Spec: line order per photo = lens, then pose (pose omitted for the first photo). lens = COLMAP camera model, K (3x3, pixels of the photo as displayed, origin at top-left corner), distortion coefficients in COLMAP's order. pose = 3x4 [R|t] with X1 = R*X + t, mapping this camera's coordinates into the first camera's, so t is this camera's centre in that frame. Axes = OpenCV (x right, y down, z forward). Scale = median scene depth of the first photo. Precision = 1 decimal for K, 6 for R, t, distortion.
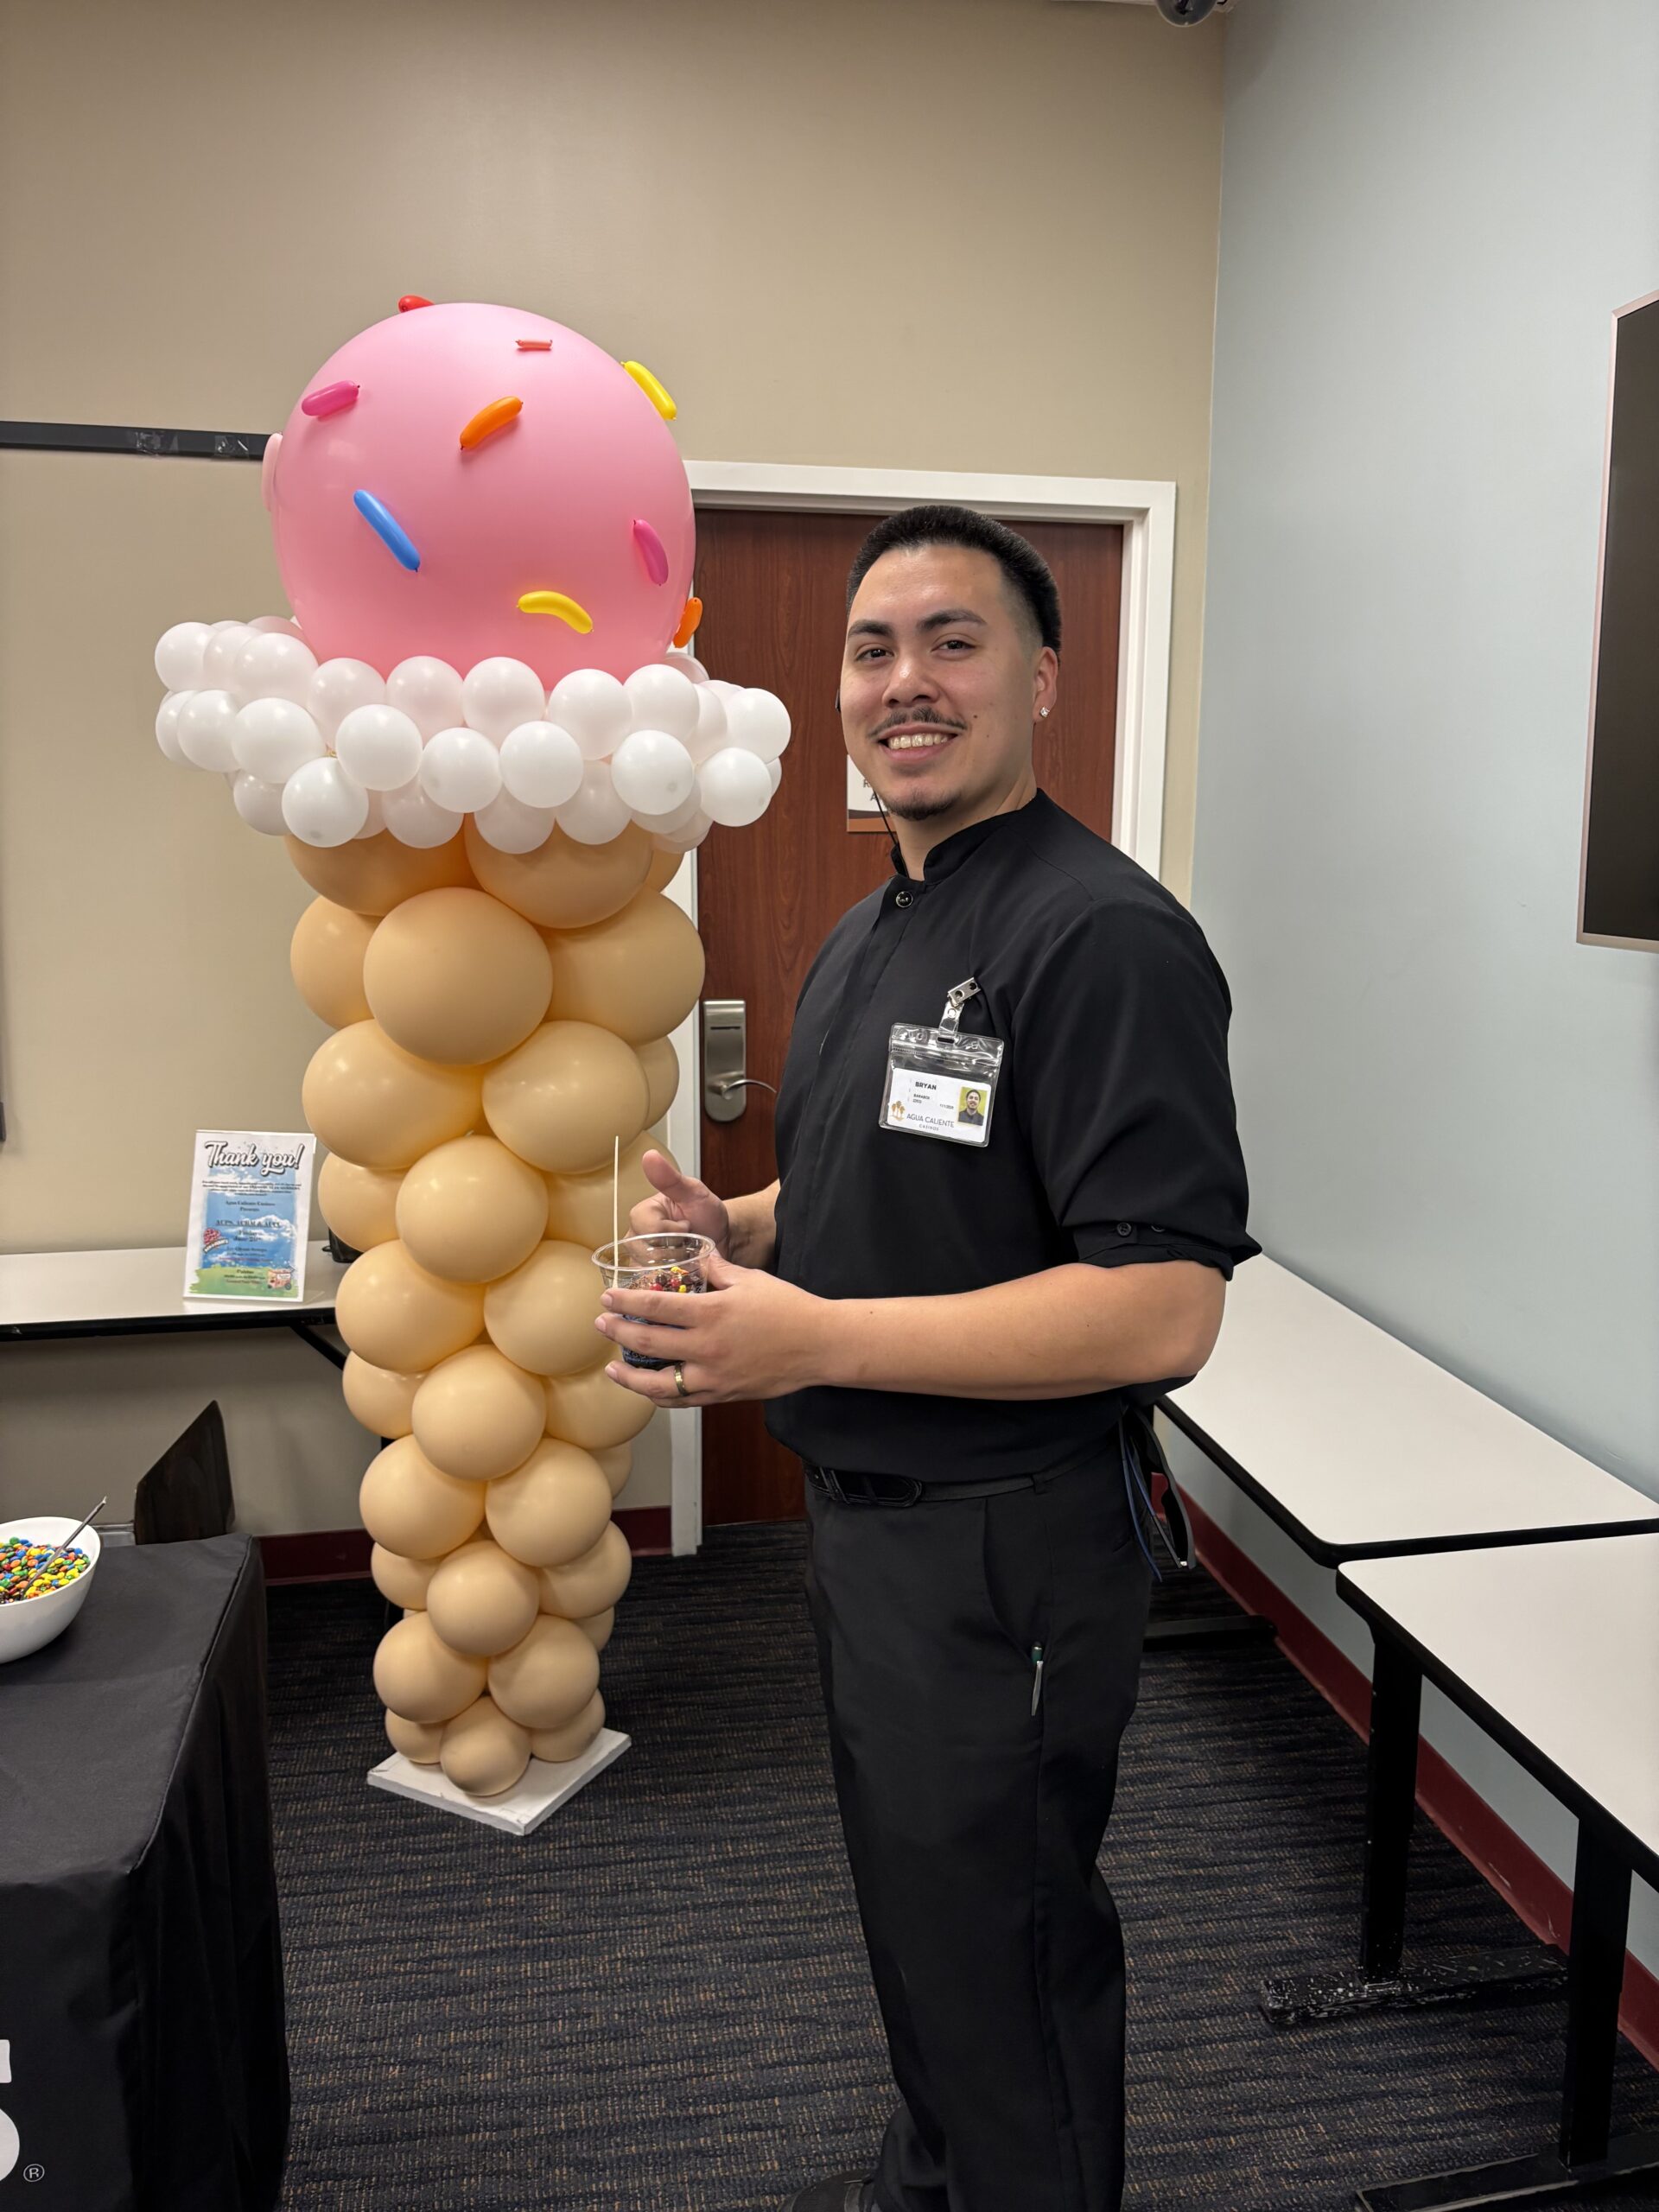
lens RADIAL K [[1671.9, 0, 827.4], [0, 1671.9, 1109.2], [0, 0, 1]] dist [0.001989, 0.001341]
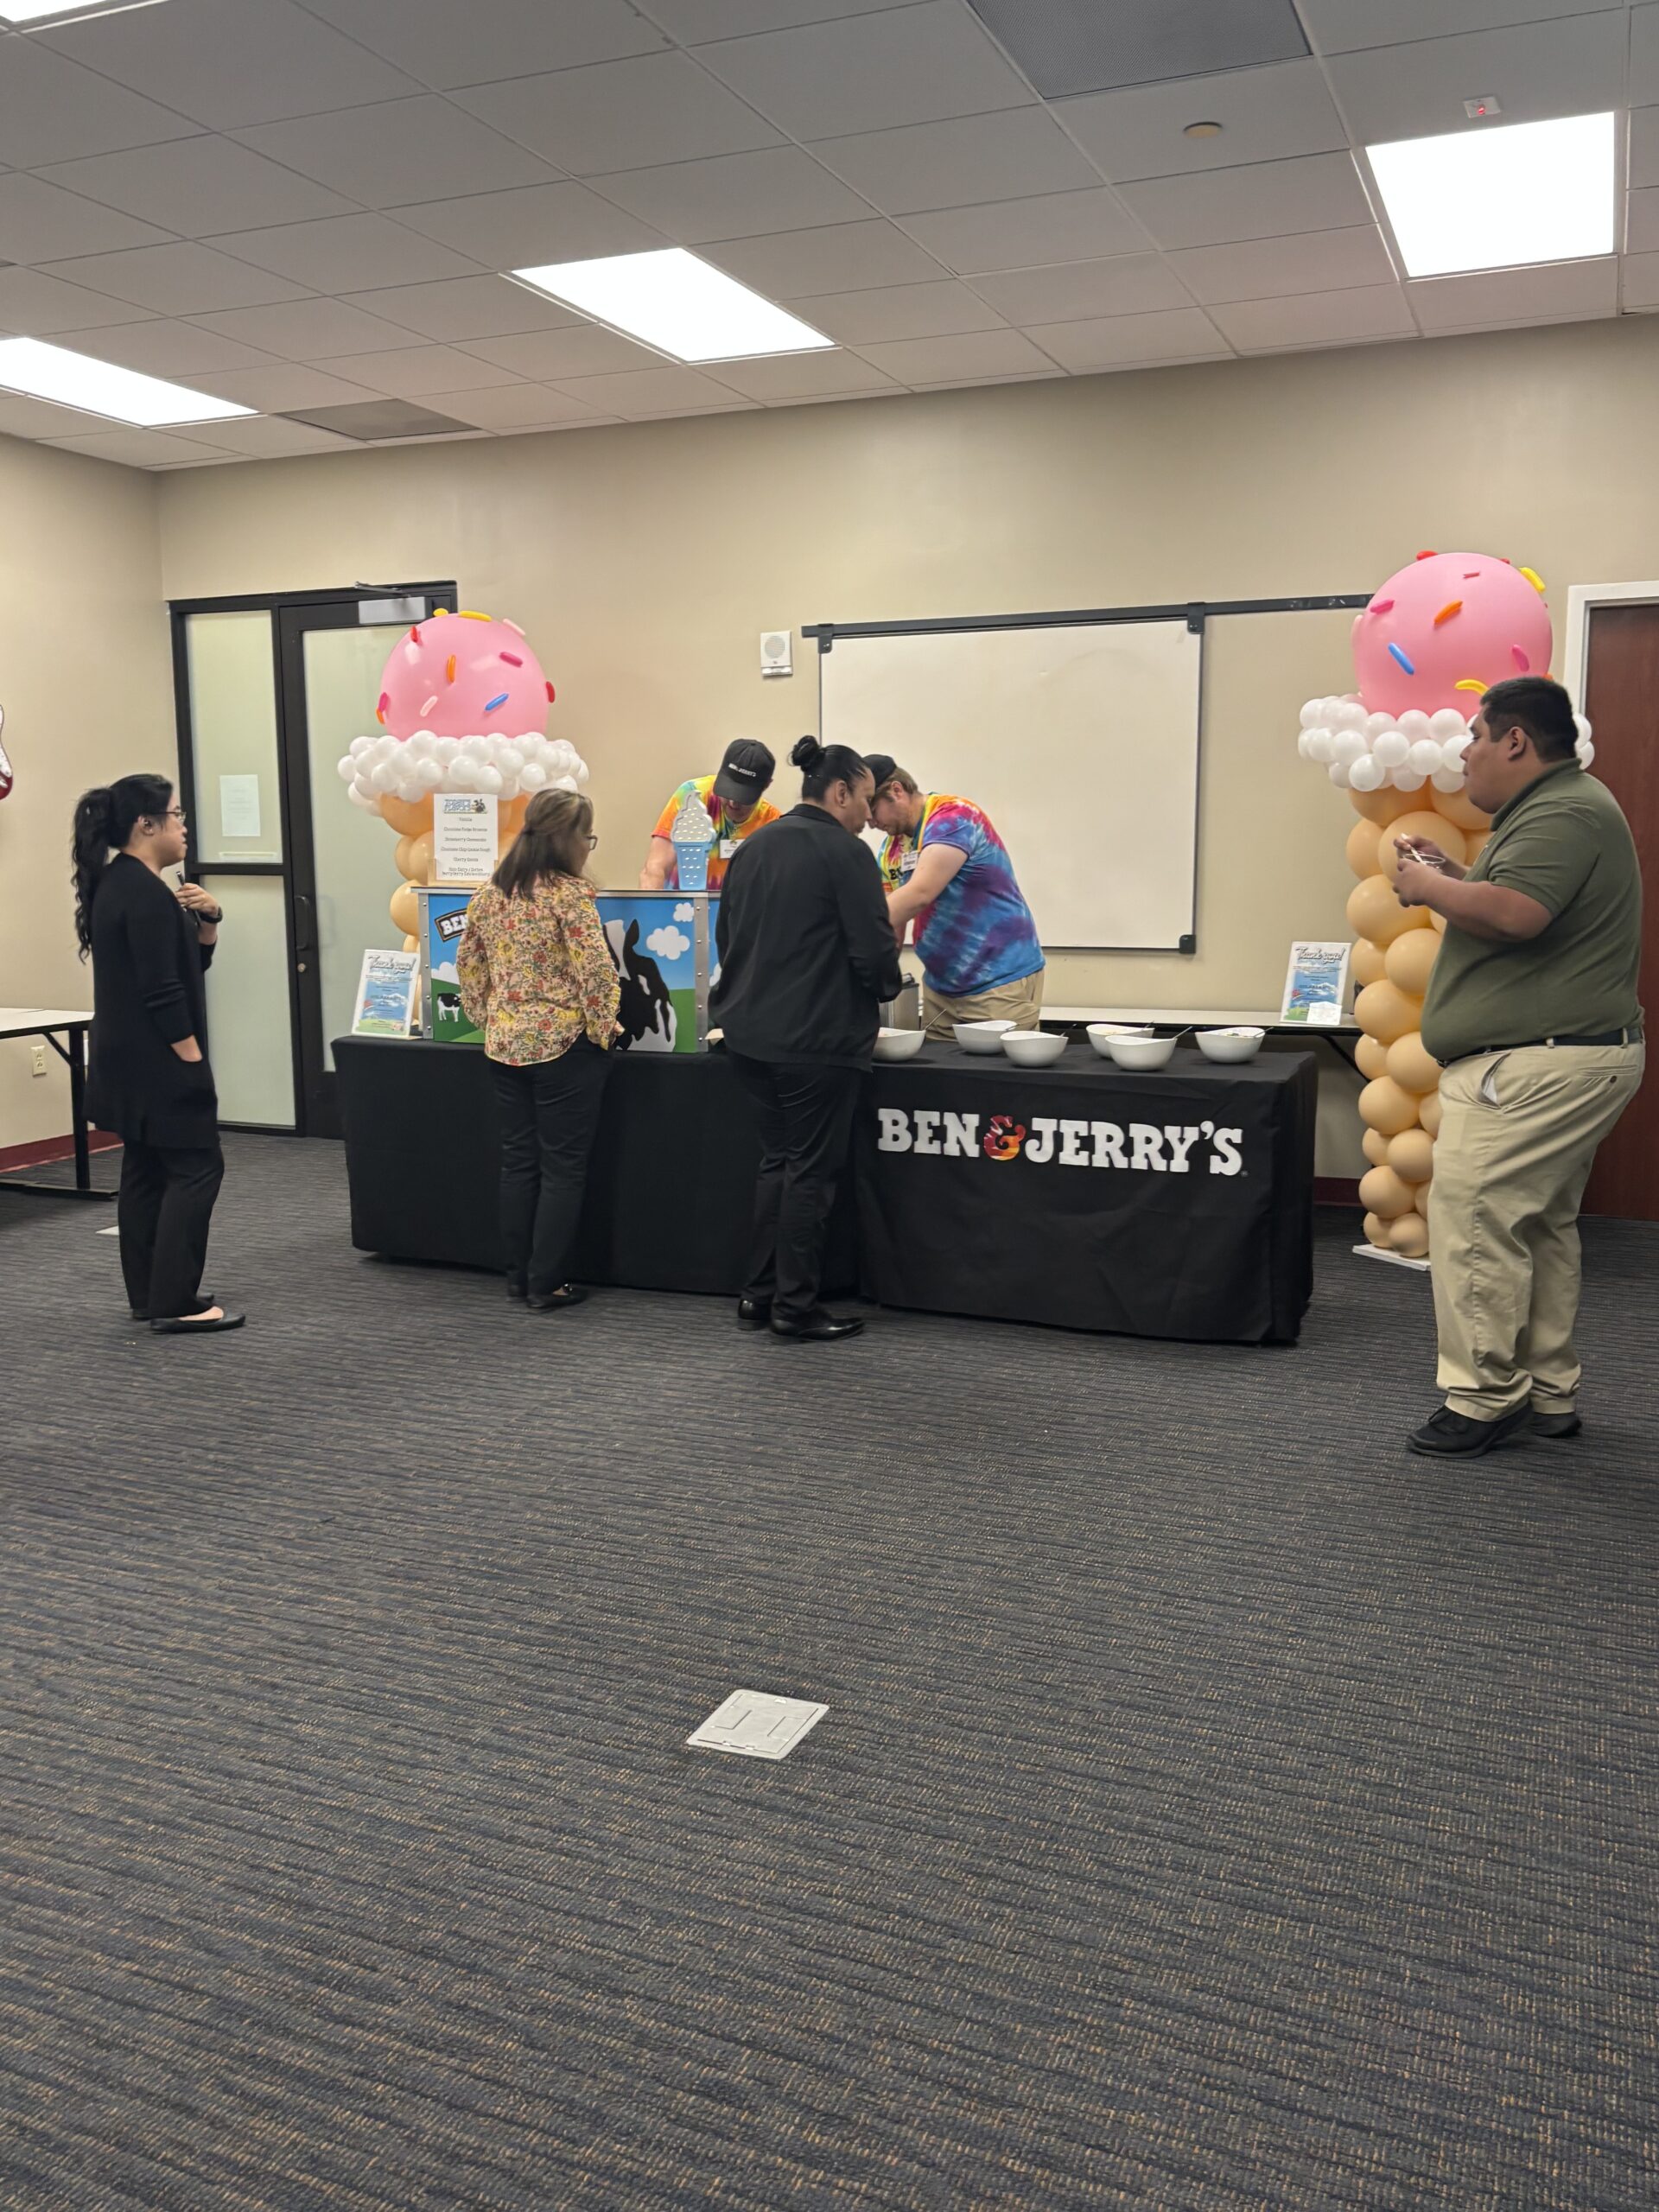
lens RADIAL K [[1860.5, 0, 822.7], [0, 1860.5, 1101.9], [0, 0, 1]] dist [0.005449, 0.000413]
pose [[0.837480, 0.065624, -0.542514, 0.500709], [-0.082127, 0.996602, -0.006229, 0.350183], [0.540262, 0.049771, 0.840024, -1.562787]]
